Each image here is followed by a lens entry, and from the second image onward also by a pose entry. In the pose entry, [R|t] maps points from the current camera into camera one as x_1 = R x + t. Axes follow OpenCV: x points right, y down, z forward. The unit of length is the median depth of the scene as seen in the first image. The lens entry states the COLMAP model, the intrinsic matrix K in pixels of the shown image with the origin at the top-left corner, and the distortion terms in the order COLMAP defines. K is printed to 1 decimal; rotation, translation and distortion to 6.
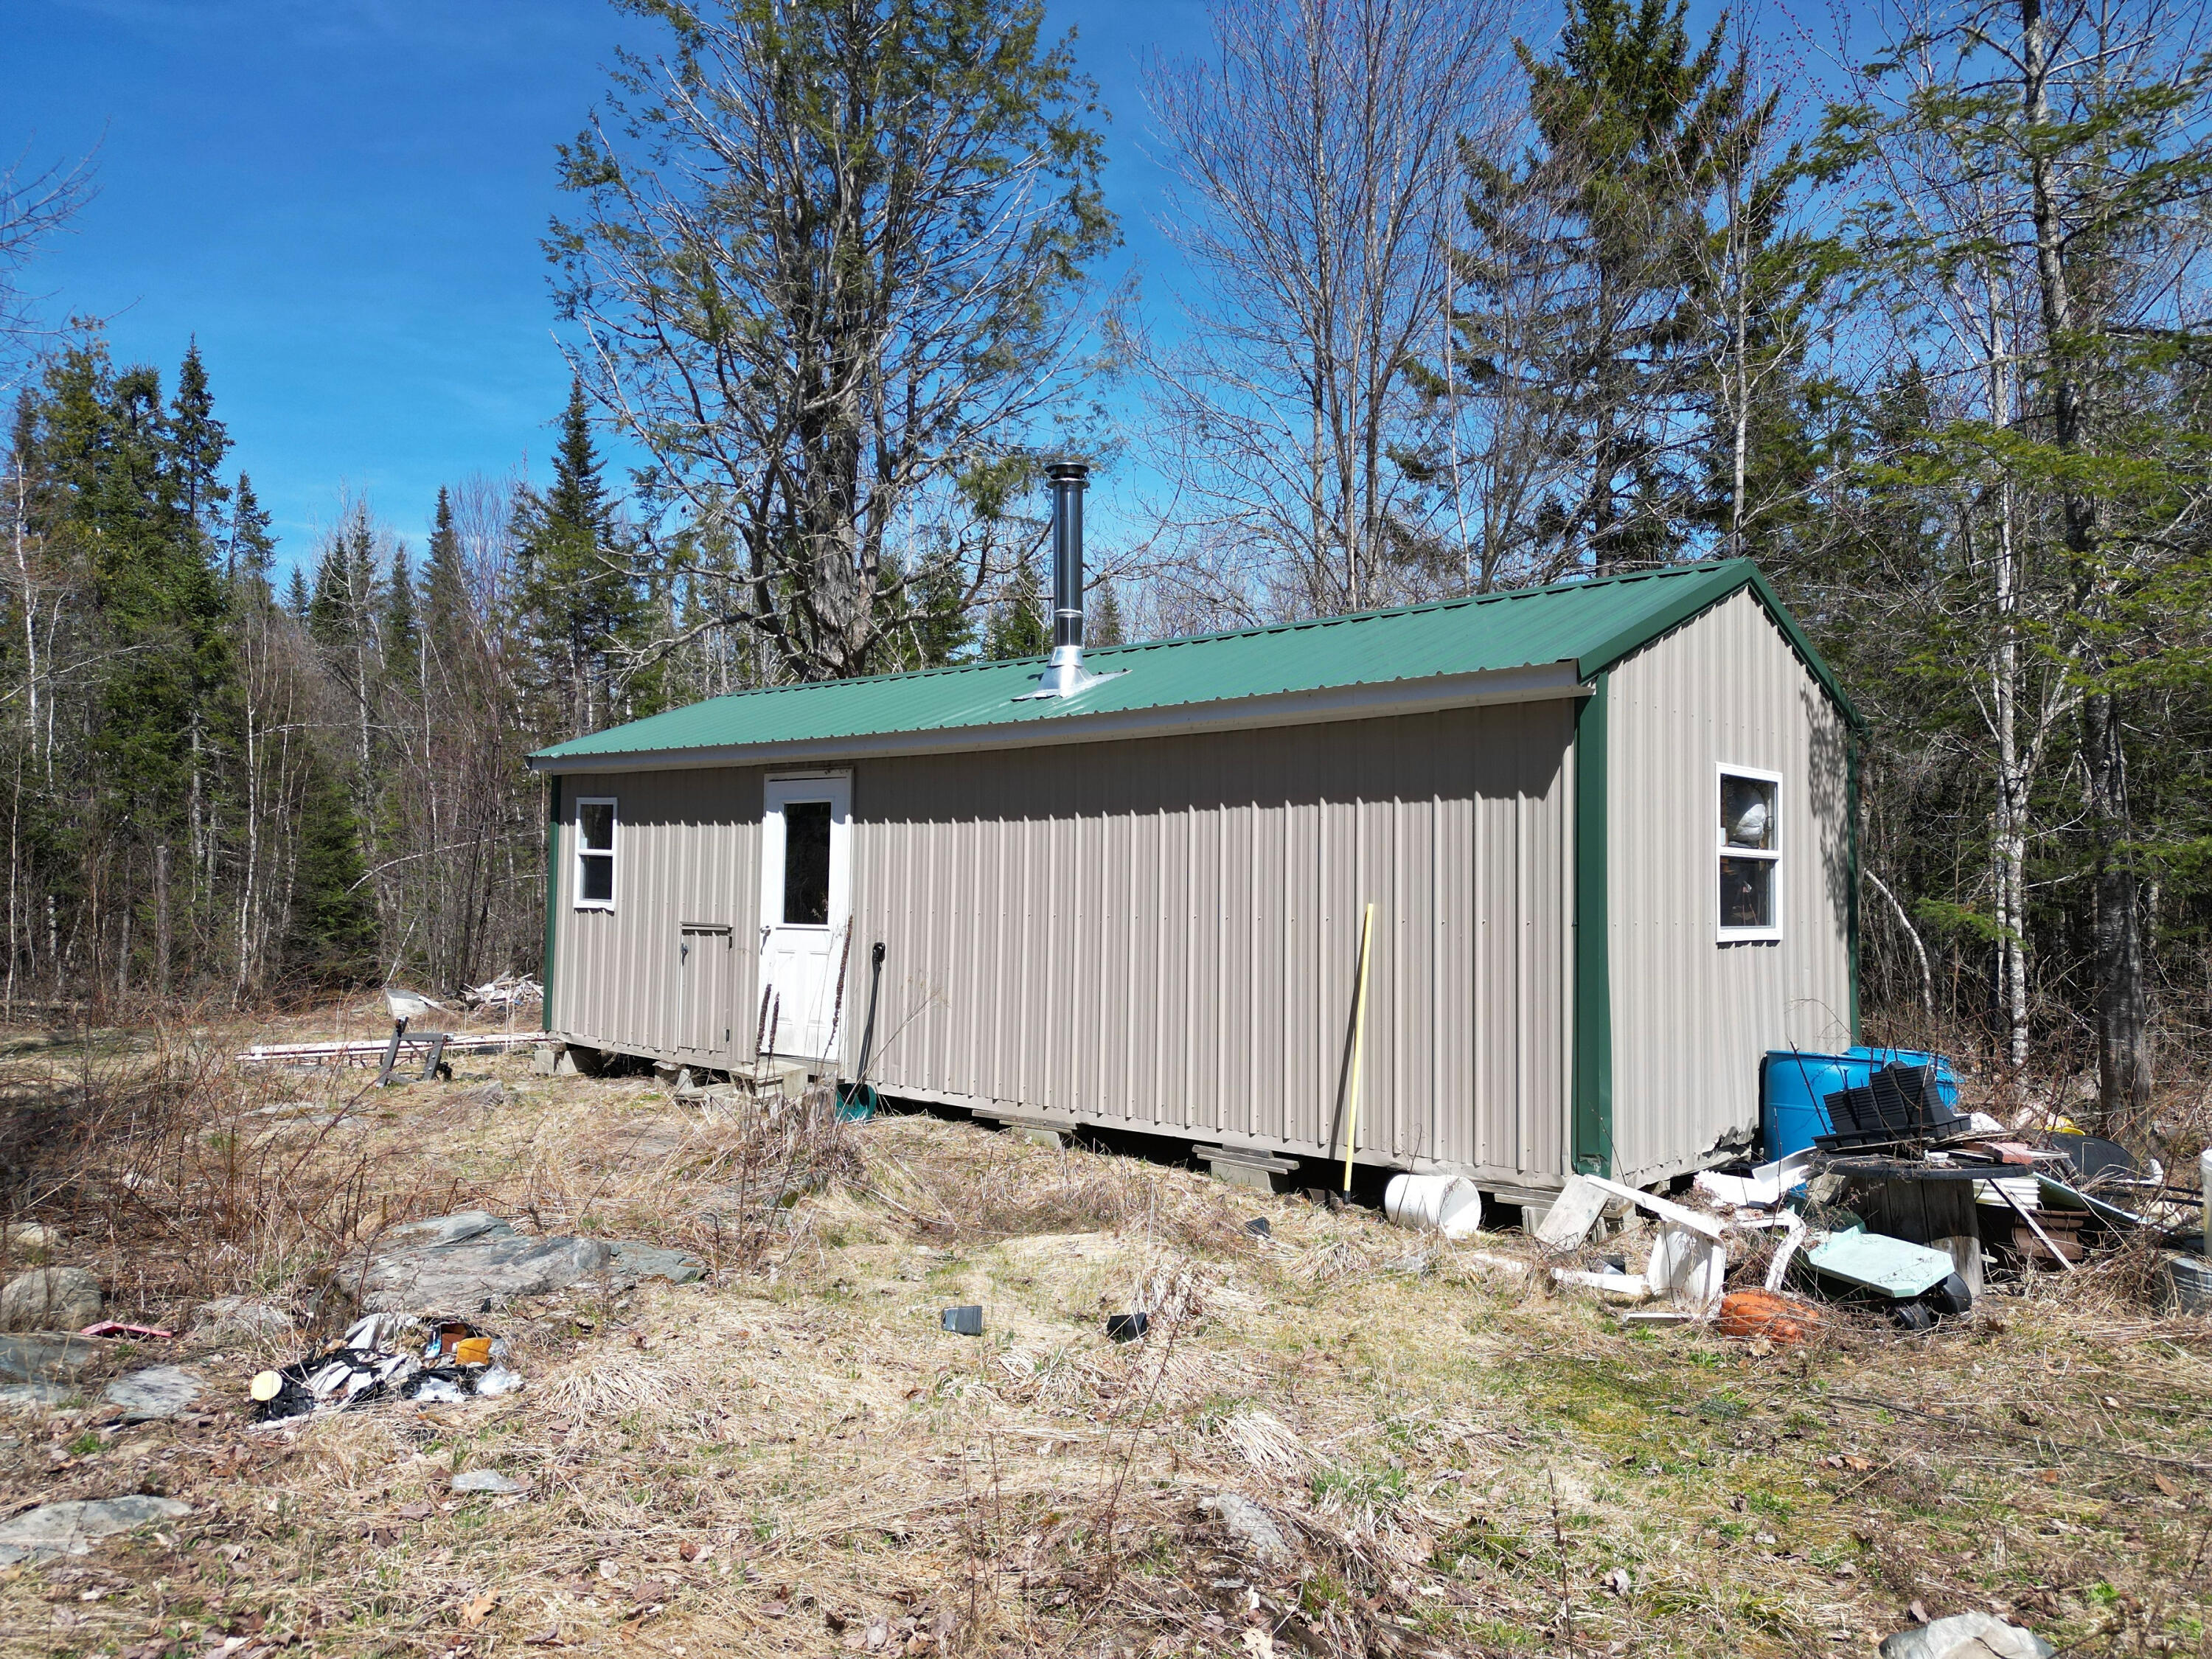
lens RADIAL K [[1491.3, 0, 1106.0], [0, 1491.3, 829.5], [0, 0, 1]] dist [0.064524, -0.059367]
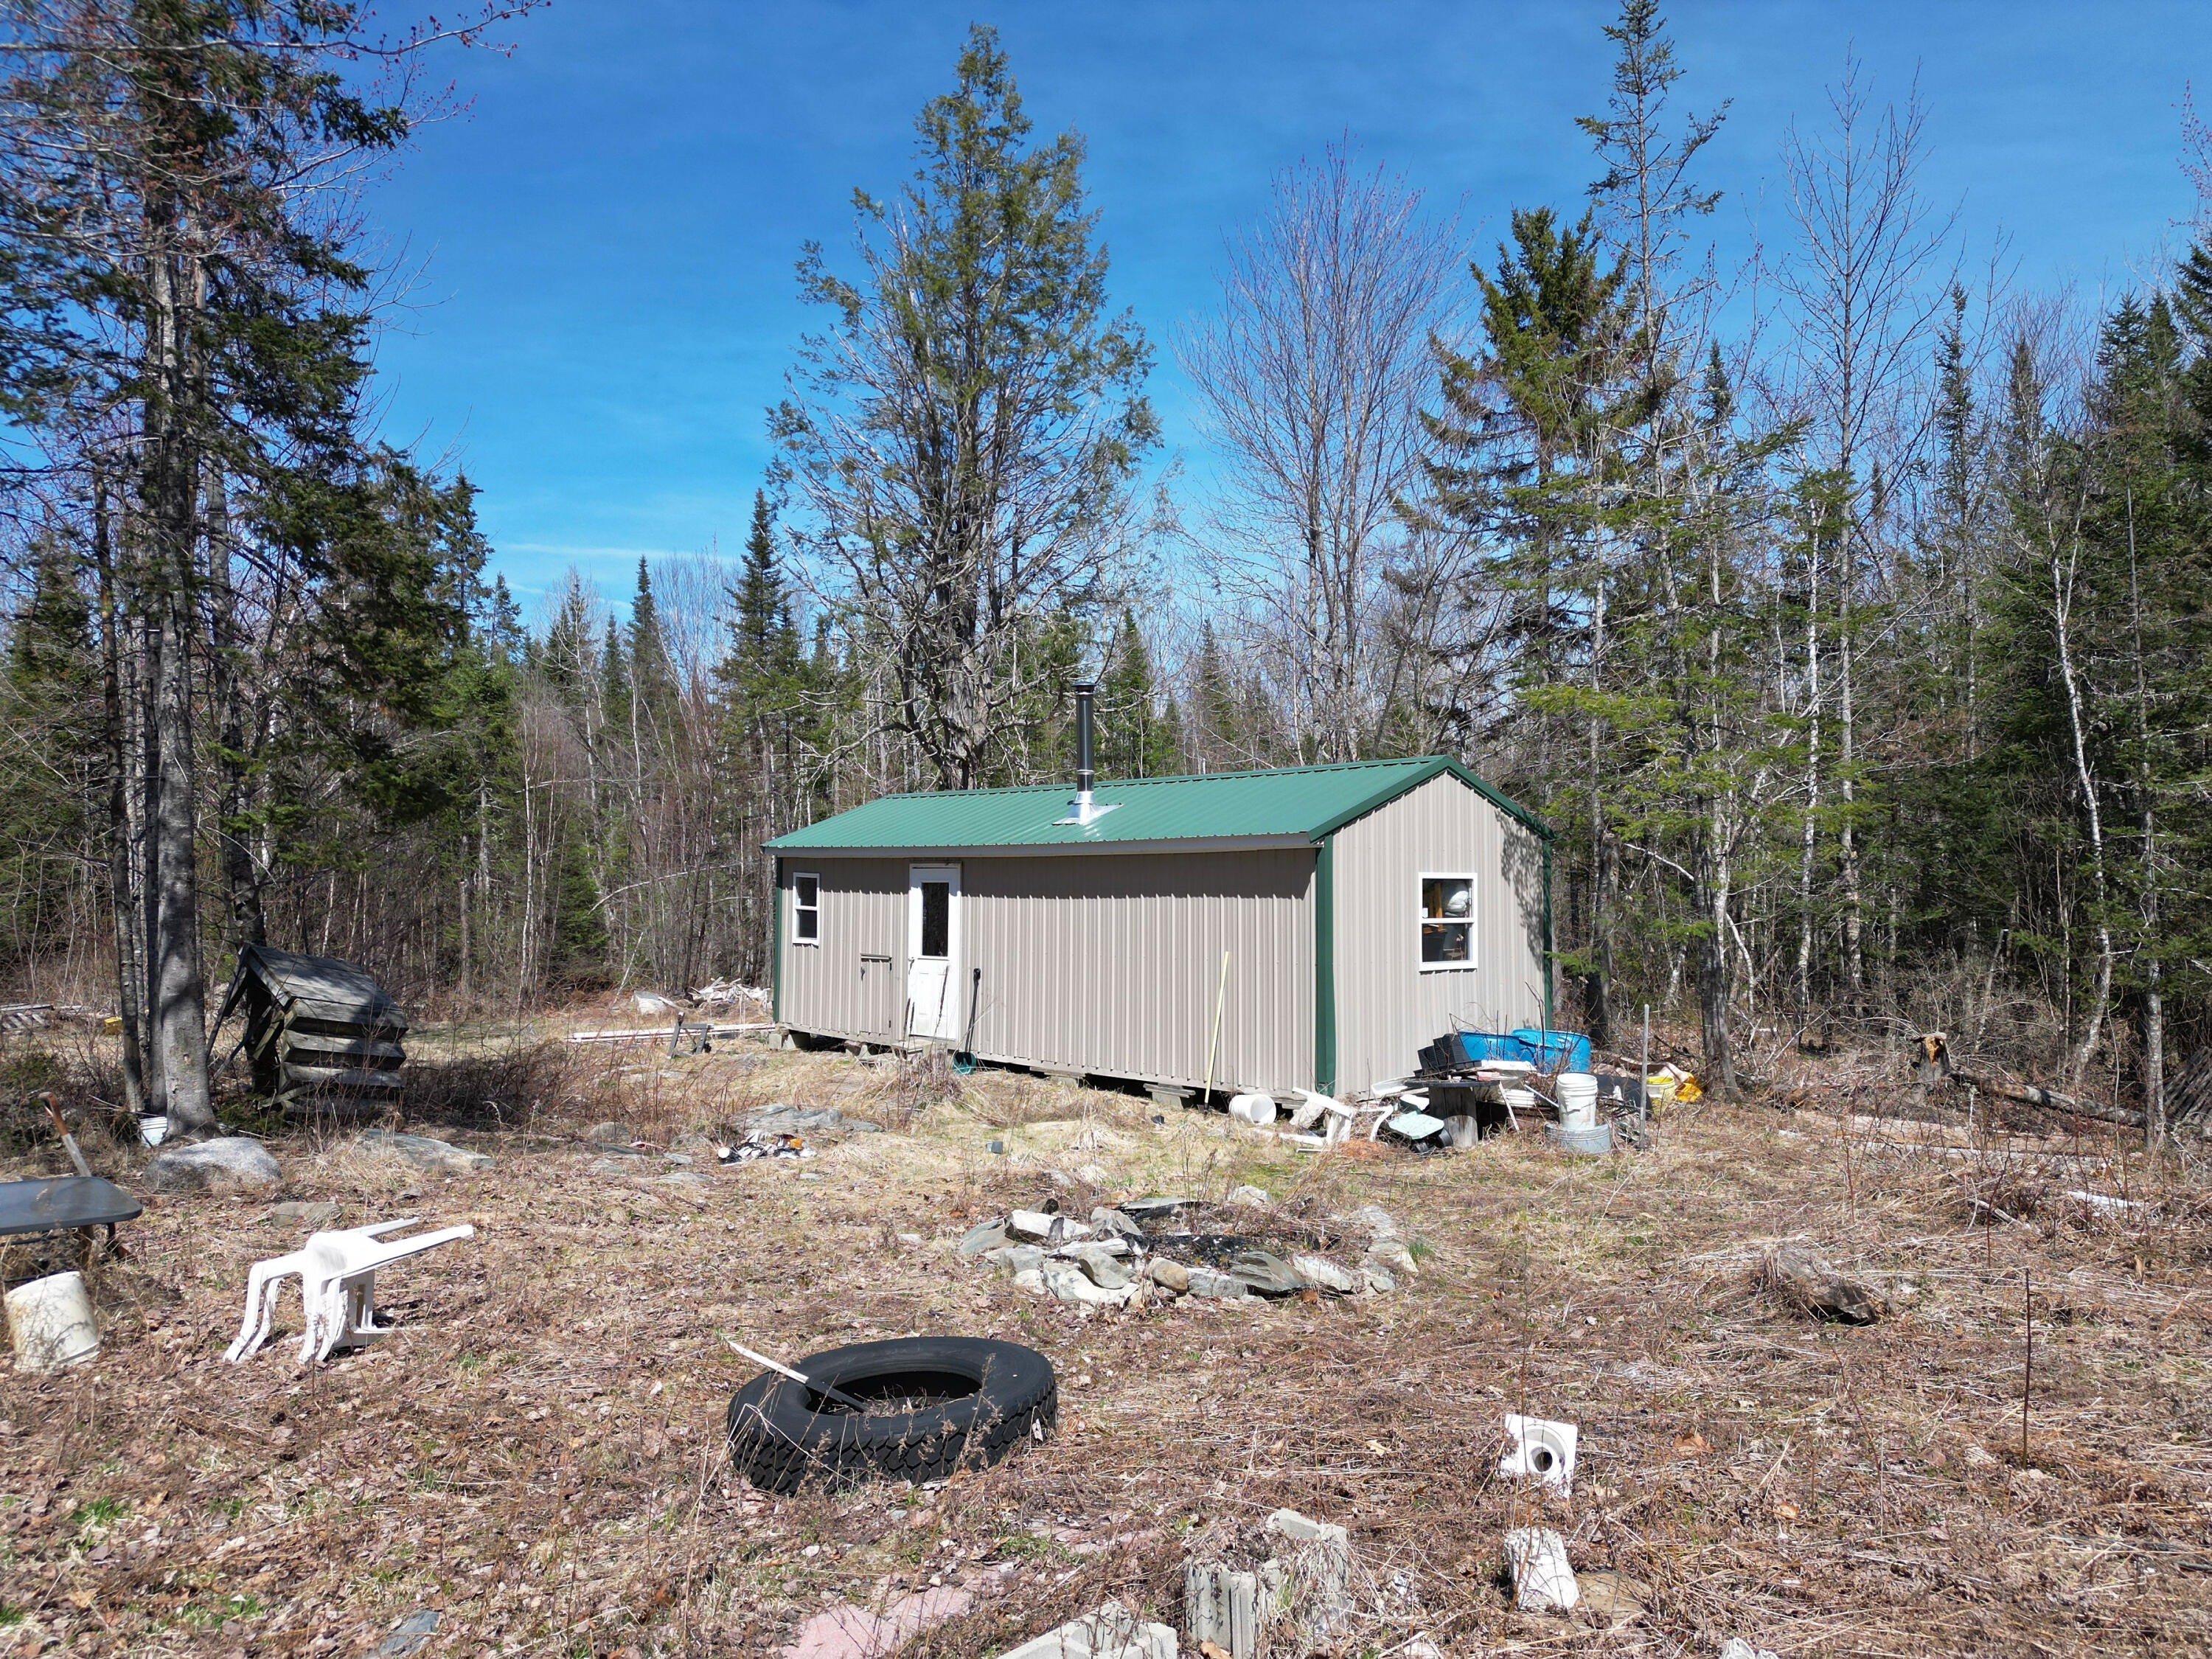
lens RADIAL K [[1491.3, 0, 1106.0], [0, 1491.3, 829.5], [0, 0, 1]] dist [0.064524, -0.059367]
pose [[0.994898, -0.013756, -0.099941, 0.142139], [0.014096, 0.999897, 0.002698, -0.072786], [0.099894, -0.004093, 0.994990, -0.573962]]
